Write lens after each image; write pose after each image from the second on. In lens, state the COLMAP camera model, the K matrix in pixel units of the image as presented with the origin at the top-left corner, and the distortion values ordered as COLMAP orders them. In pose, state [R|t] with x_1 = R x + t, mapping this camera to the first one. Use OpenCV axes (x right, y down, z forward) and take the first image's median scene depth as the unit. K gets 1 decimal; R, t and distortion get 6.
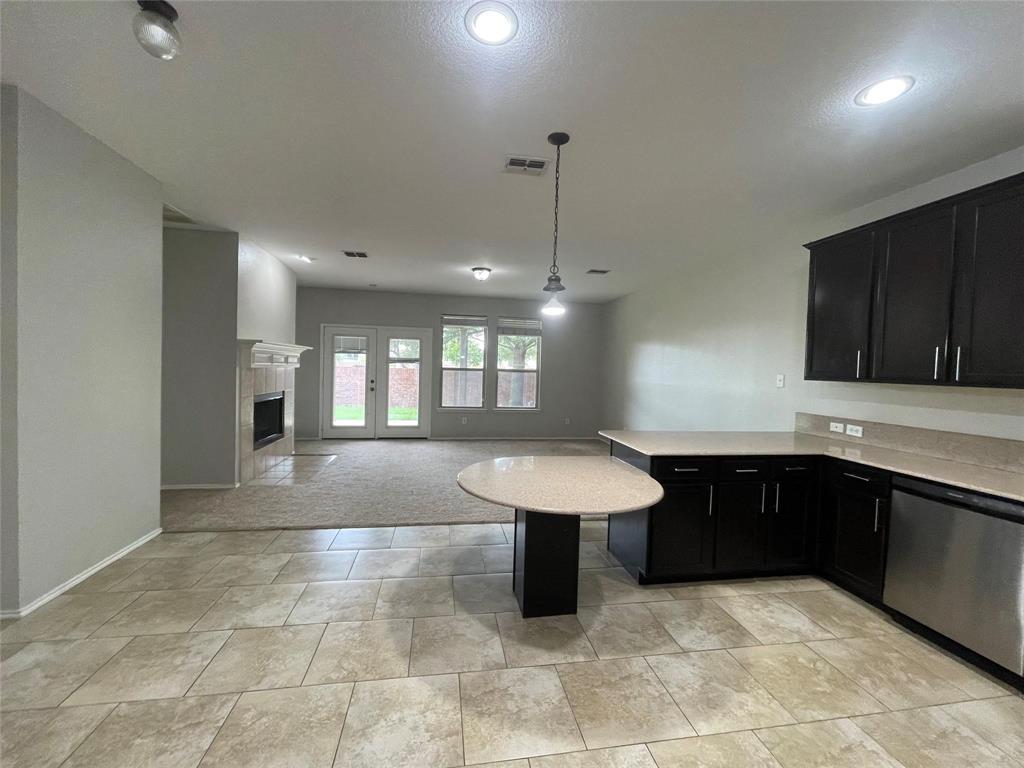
lens RADIAL K [[419.4, 0, 510.8], [0, 419.4, 380.1], [0, 0, 1]] dist [-0.002209, 0.000272]
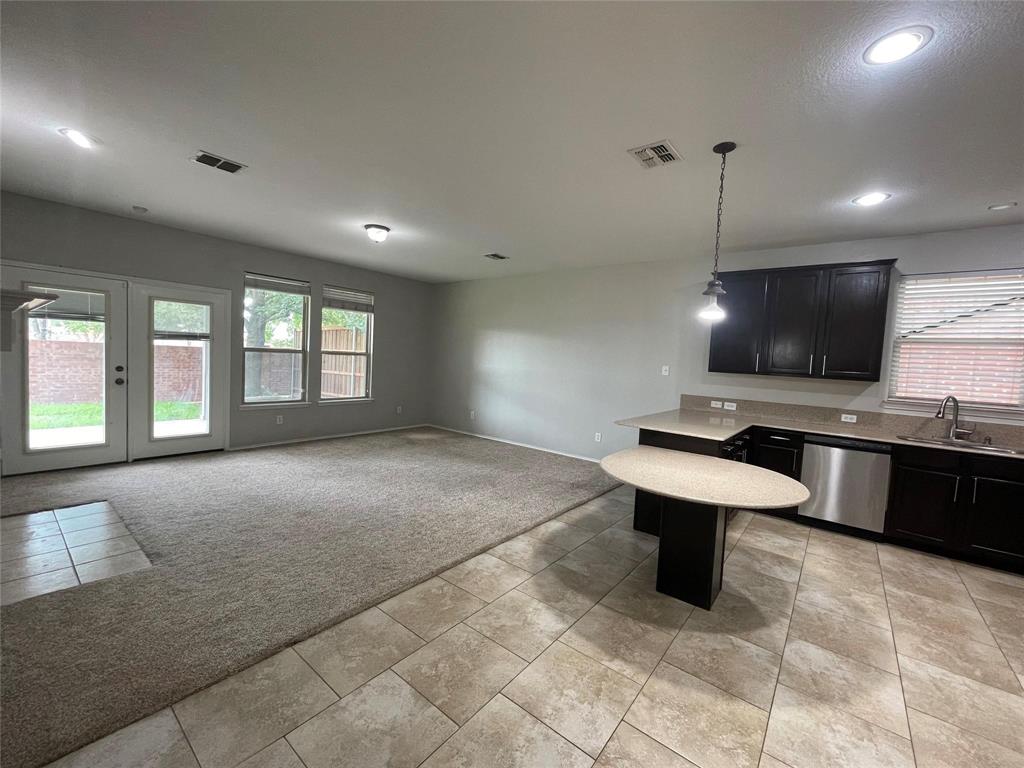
lens RADIAL K [[419.4, 0, 510.8], [0, 419.4, 380.1], [0, 0, 1]] dist [-0.002209, 0.000272]
pose [[0.746887, -0.026990, 0.664403, -0.829826], [-0.009708, 0.998627, 0.051481, -0.044762], [-0.664880, -0.044900, 0.745599, 0.471664]]
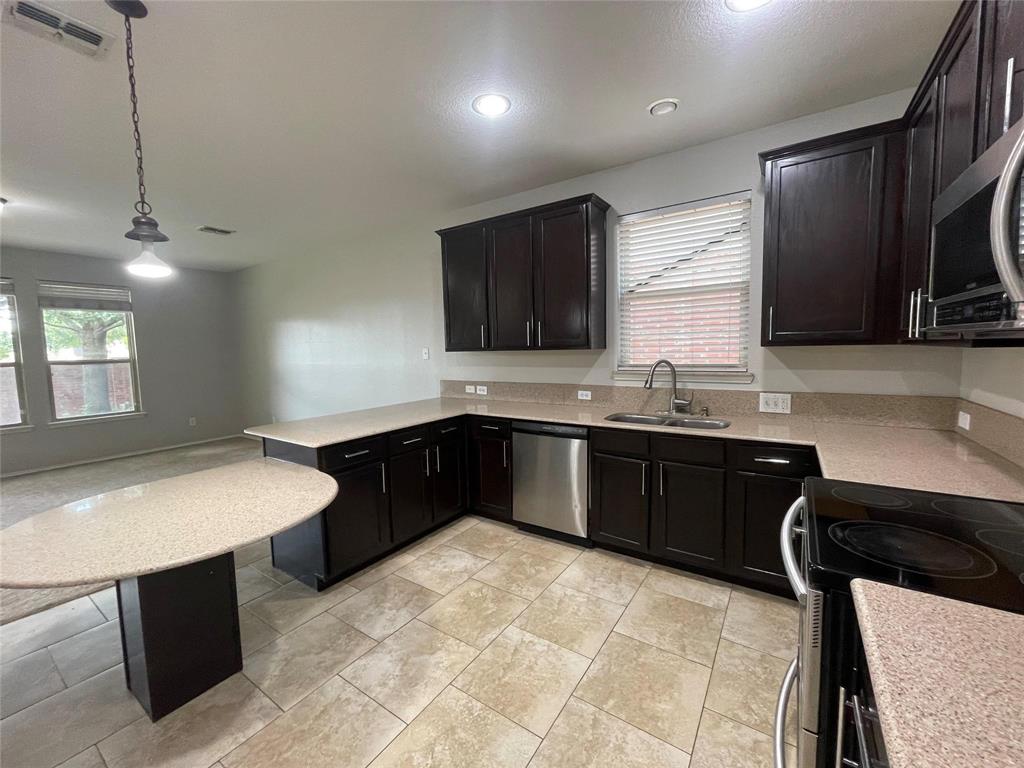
lens RADIAL K [[416.2, 0, 510.7], [0, 416.2, 378.9], [0, 0, 1]] dist [-0.000750, 0.000549]
pose [[0.693842, -0.103390, 0.712666, 0.006030], [0.067866, 0.994623, 0.078221, -0.003952], [-0.716922, -0.005907, 0.697128, 0.091292]]
